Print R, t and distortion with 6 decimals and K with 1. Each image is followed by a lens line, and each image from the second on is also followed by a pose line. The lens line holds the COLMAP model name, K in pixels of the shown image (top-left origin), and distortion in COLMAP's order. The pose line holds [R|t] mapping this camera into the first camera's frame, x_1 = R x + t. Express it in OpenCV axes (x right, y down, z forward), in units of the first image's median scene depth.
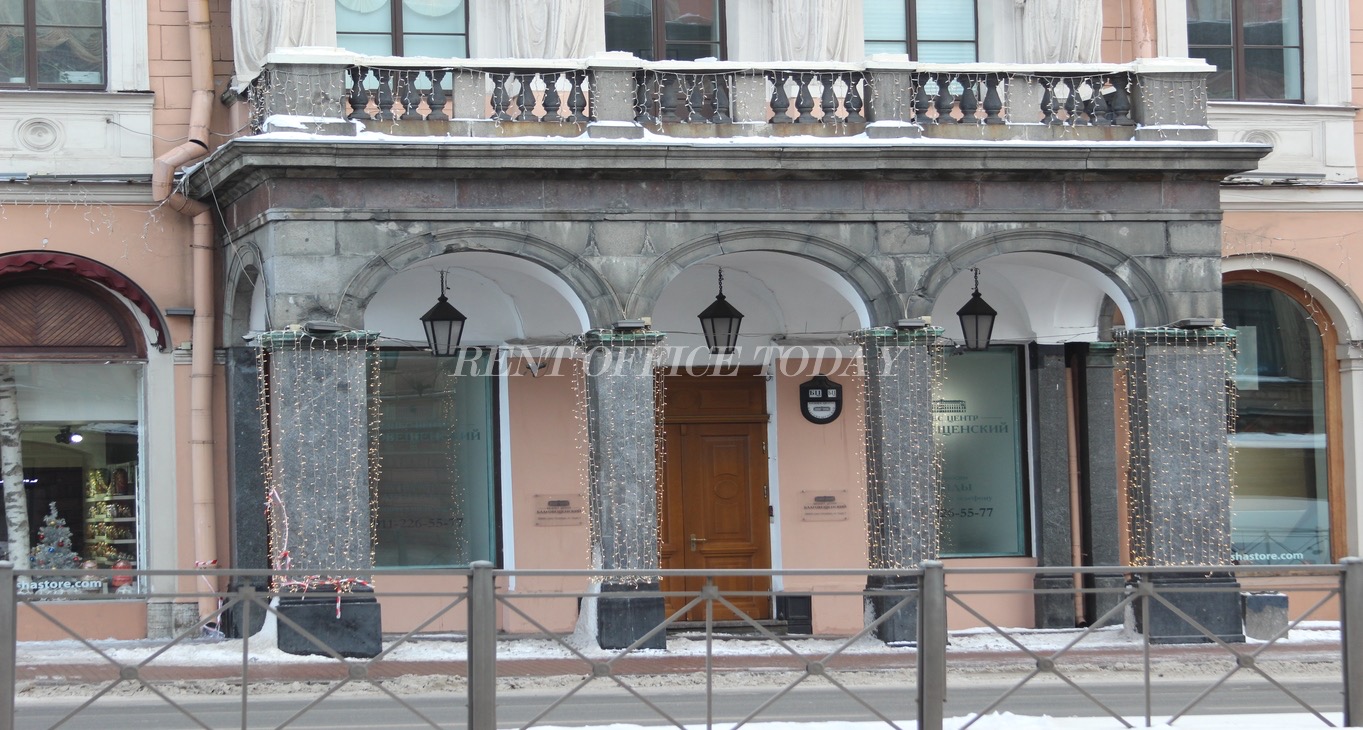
lens RADIAL K [[3161.0, 0, 682.2], [0, 3161.0, 366.3], [0, 0, 1]] dist [0.122667, 0.000000]
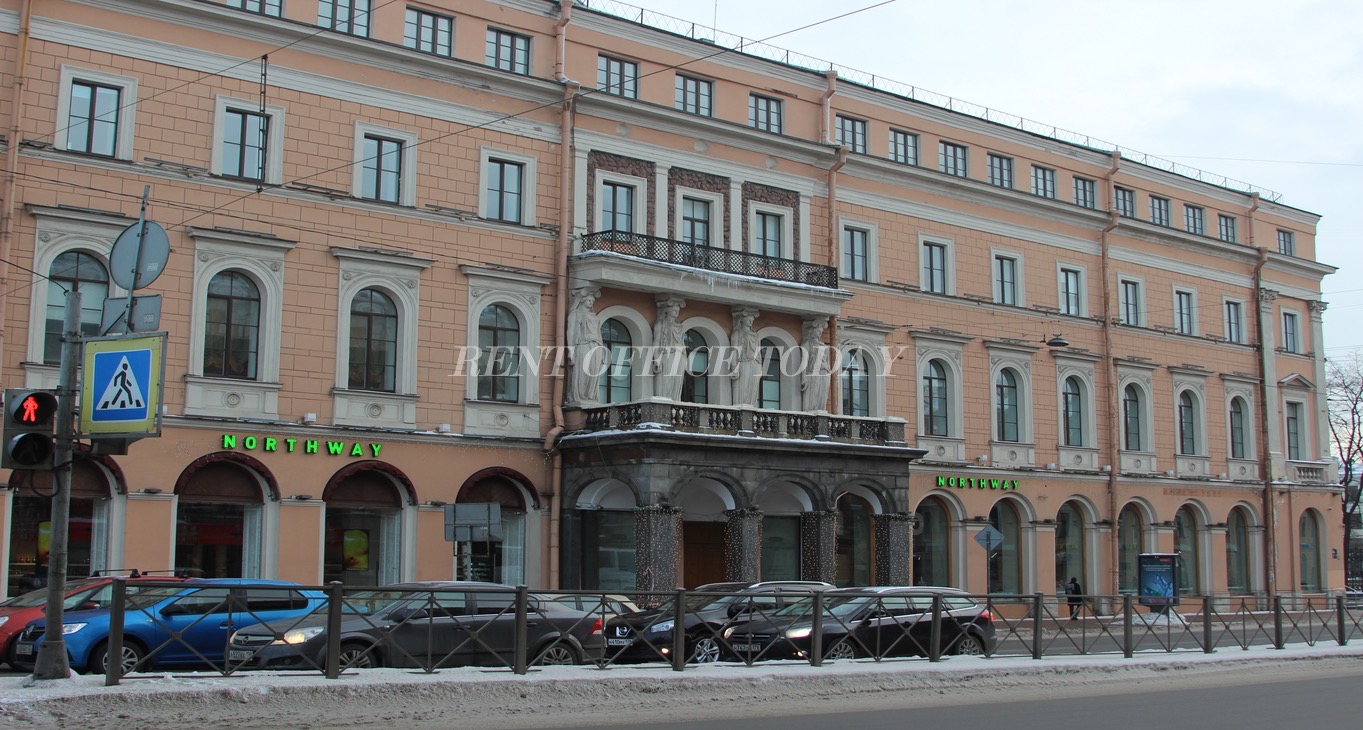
lens RADIAL K [[1509.1, 0, 682.1], [0, 1509.1, 357.1], [0, 0, 1]] dist [-0.115453, 0.000000]
pose [[0.903140, 0.077580, 0.422280, -0.598157], [-0.033975, 0.993369, -0.109837, 0.002448], [-0.428001, 0.084851, 0.899786, -0.121953]]
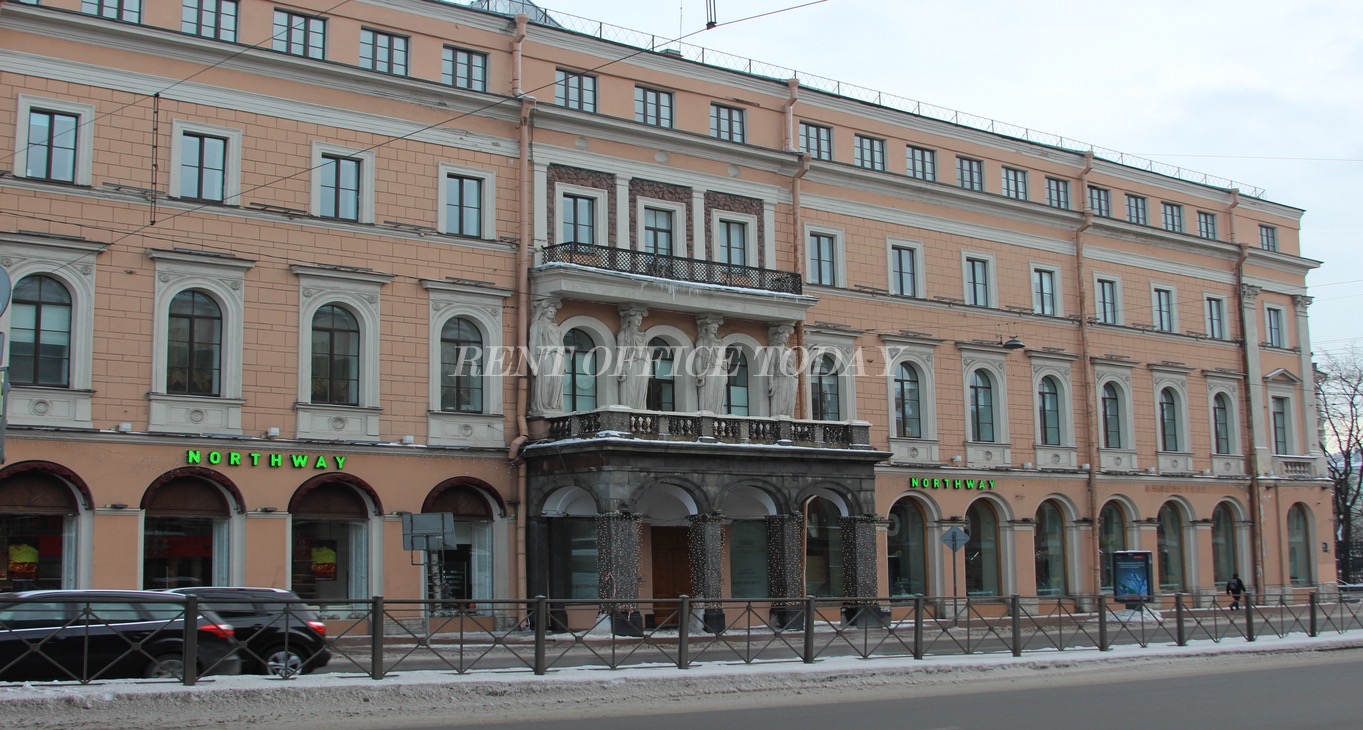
lens RADIAL K [[1509.1, 0, 679.9], [0, 1509.1, 370.0], [0, 0, 1]] dist [-0.115453, 0.000000]
pose [[0.910975, 0.058283, 0.408323, -0.560615], [-0.017586, 0.994554, -0.102725, -0.001086], [-0.412087, 0.086399, 0.907039, -0.162191]]
